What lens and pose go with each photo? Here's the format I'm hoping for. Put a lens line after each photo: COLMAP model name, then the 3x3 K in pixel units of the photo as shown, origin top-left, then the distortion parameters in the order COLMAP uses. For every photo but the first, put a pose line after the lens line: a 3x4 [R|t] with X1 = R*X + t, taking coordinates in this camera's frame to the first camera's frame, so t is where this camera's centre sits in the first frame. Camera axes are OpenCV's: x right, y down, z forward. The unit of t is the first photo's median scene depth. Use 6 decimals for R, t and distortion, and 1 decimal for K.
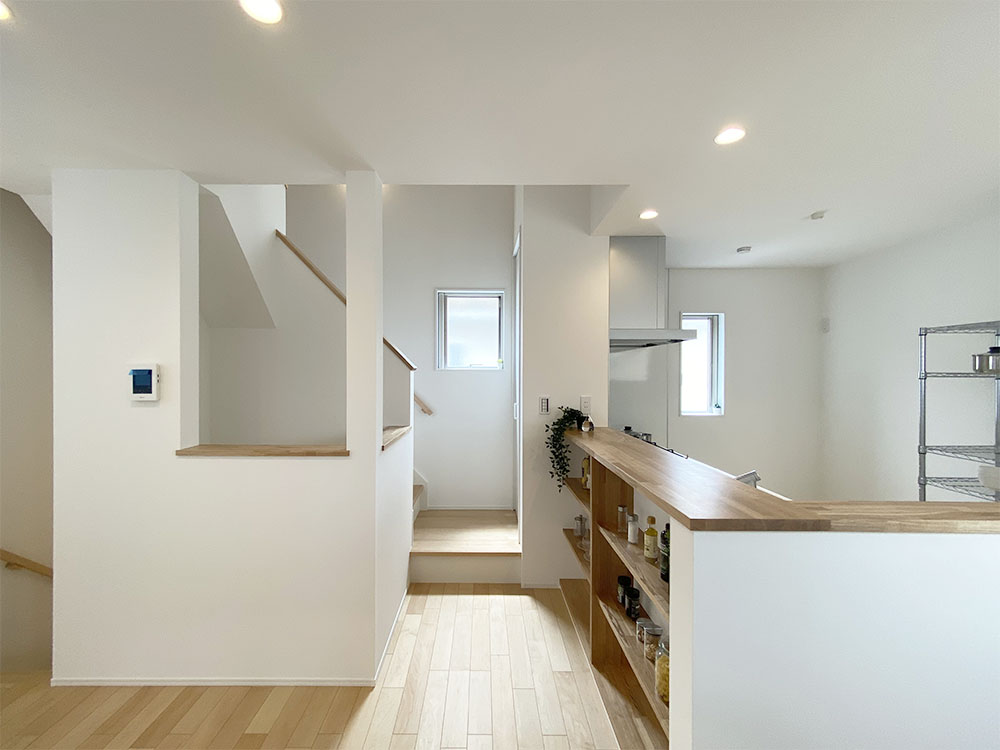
lens RADIAL K [[420.8, 0, 478.3], [0, 420.8, 376.3], [0, 0, 1]] dist [0.014015, 0.000062]
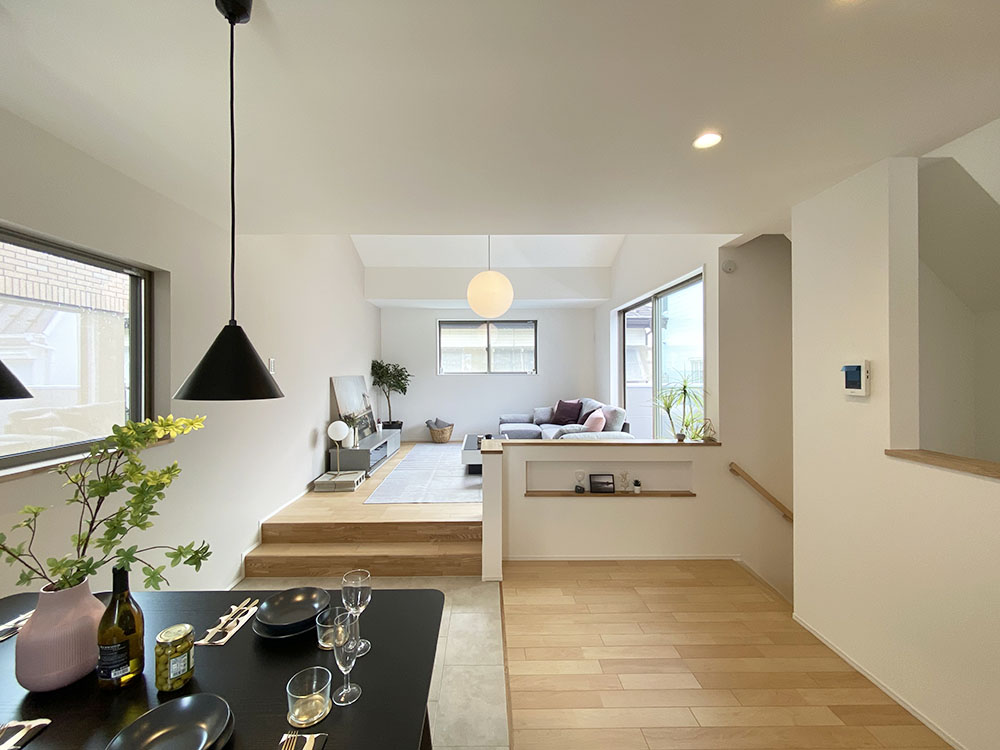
lens RADIAL K [[423.1, 0, 490.4], [0, 423.1, 368.8], [0, 0, 1]] dist [0.004088, -0.000202]
pose [[0.016709, -0.005411, -0.999846, 0.228428], [-0.003140, 0.999980, -0.005465, 0.000211], [0.999855, 0.003231, 0.016692, 0.085871]]
